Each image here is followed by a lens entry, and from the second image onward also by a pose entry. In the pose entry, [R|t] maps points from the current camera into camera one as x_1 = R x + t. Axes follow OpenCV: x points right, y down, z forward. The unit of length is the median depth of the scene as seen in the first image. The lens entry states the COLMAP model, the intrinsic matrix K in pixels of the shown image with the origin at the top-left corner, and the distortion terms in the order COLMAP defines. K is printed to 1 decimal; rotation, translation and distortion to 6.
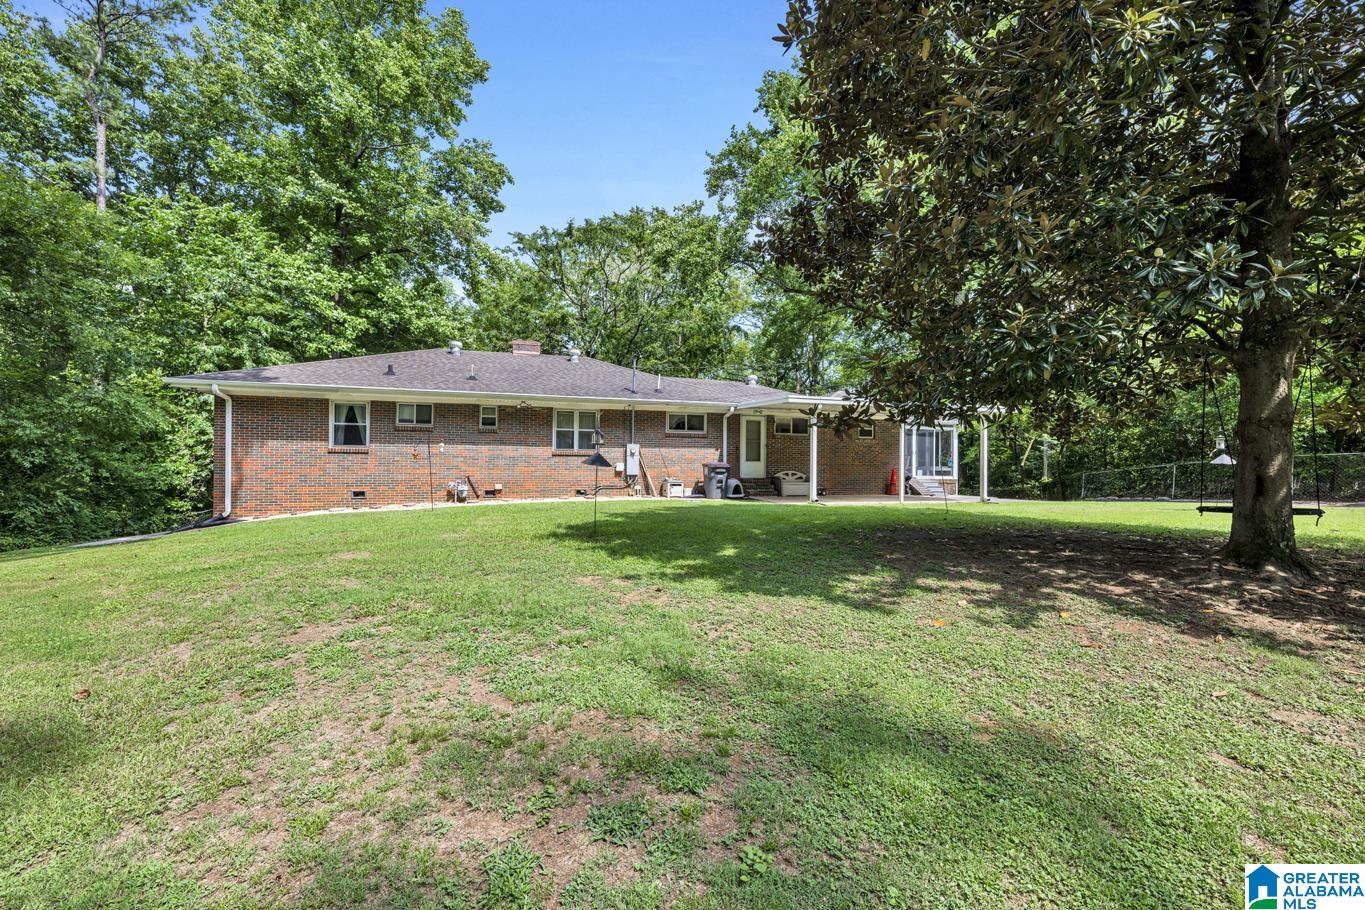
lens RADIAL K [[542.5, 0, 686.2], [0, 542.5, 458.9], [0, 0, 1]] dist [-0.000261, -0.000036]
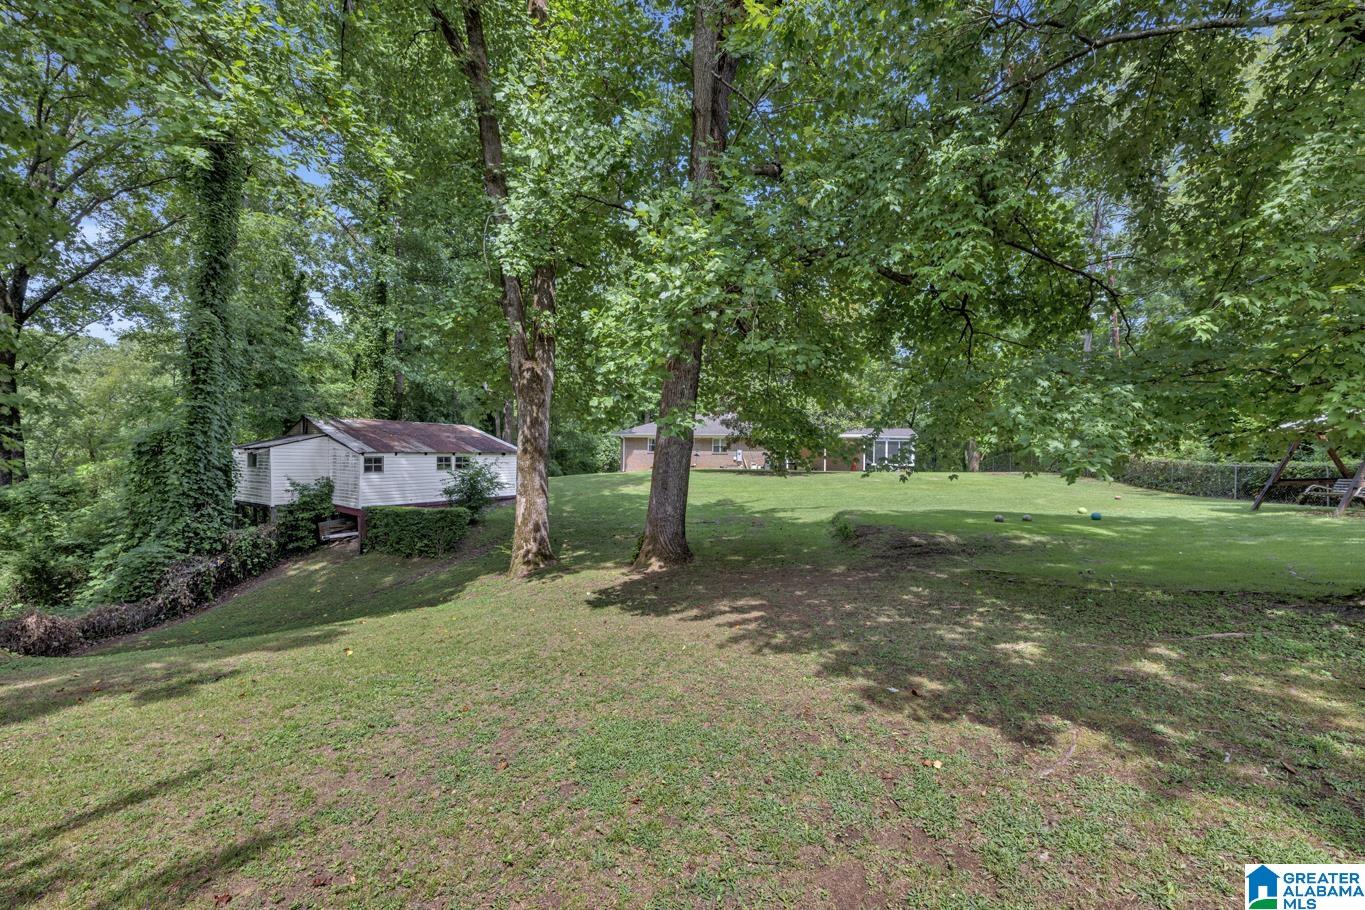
lens RADIAL K [[542.5, 0, 683.8], [0, 542.5, 454.2], [0, 0, 1]] dist [-0.000261, -0.000036]
pose [[0.878611, 0.000470, -0.477537, 1.048194], [0.003074, 0.999973, 0.006641, -0.026391], [0.477528, -0.007303, 0.878586, -1.693079]]
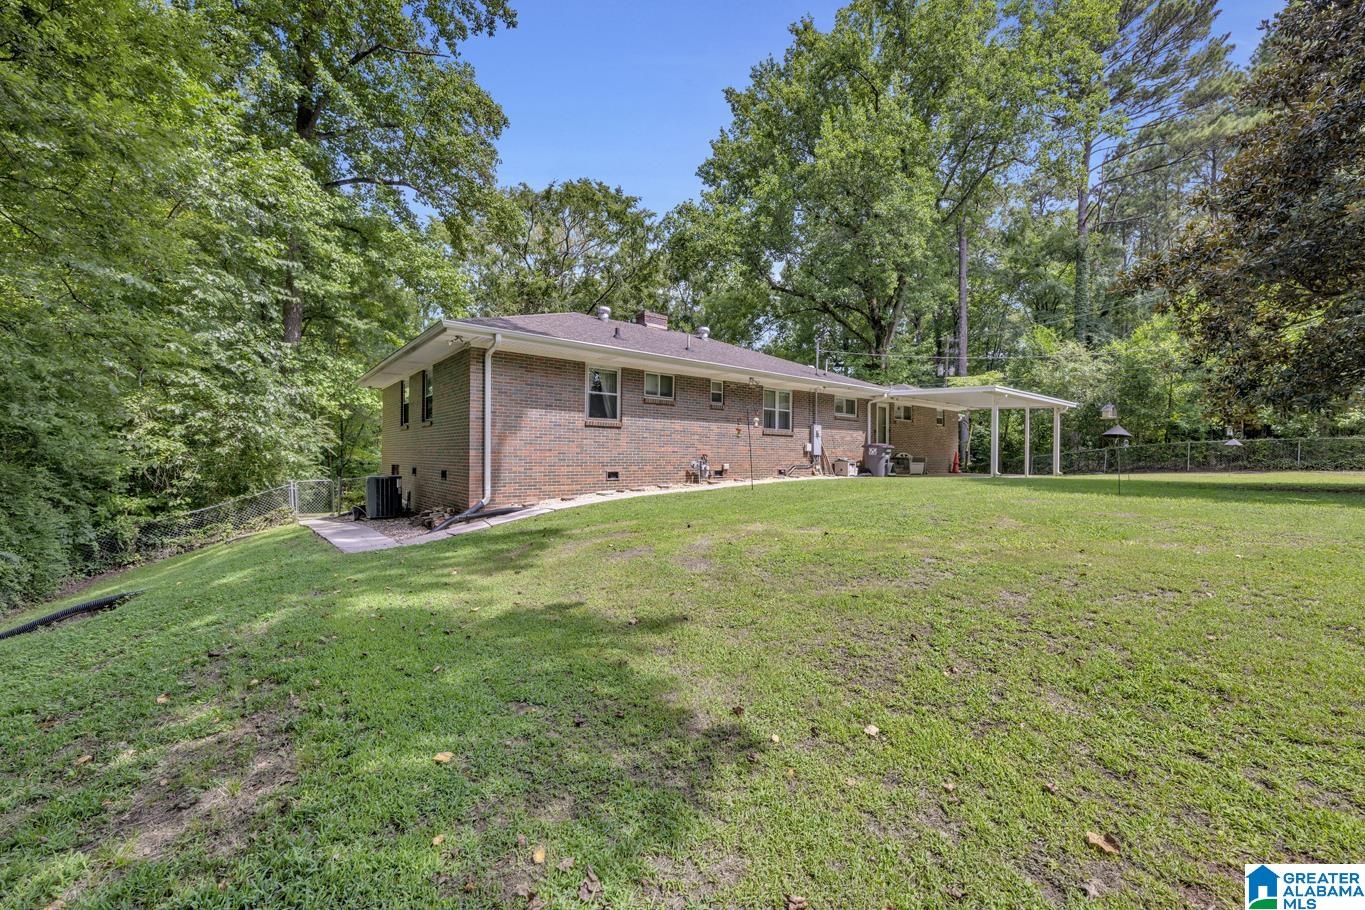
lens RADIAL K [[542.5, 0, 681.9], [0, 542.5, 455.7], [0, 0, 1]] dist [-0.000261, -0.000036]
pose [[0.924733, 0.000578, 0.380617, -0.777670], [-0.003222, 0.999975, 0.006309, 0.026754], [-0.380604, -0.007061, 0.924711, 0.154554]]
